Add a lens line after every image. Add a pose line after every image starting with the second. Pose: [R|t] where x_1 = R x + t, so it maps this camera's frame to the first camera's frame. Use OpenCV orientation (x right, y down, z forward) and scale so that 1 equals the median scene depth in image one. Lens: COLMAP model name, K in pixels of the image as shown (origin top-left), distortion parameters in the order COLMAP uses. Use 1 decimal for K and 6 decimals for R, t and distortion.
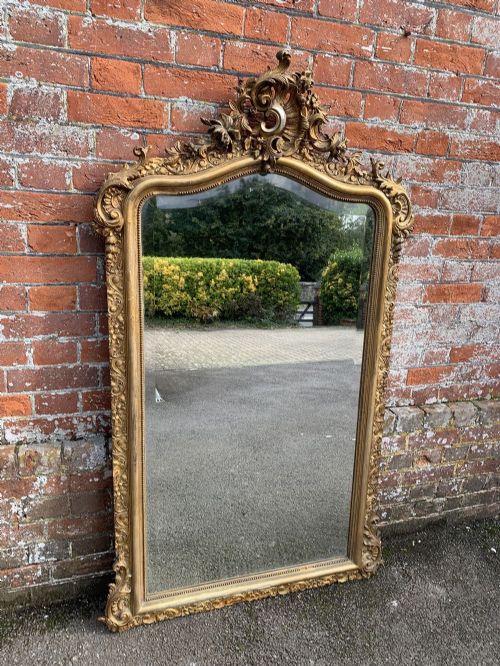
lens RADIAL K [[504.6, 0, 248.6], [0, 504.6, 322.9], [0, 0, 1]] dist [-0.000010, -0.004000]
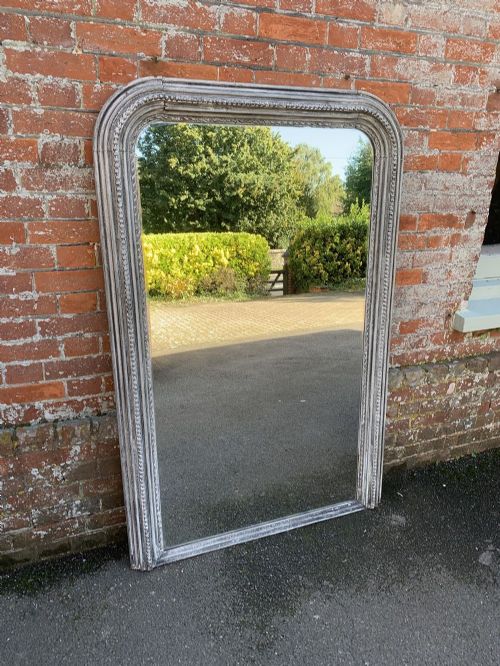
lens RADIAL K [[512.0, 0, 249.1], [0, 512.0, 316.9], [0, 0, 1]] dist [0.003079, -0.002285]
pose [[0.997272, -0.059149, 0.044168, -0.021360], [0.058051, 0.997982, 0.025731, -0.020834], [-0.045601, -0.023096, 0.998693, -0.270281]]
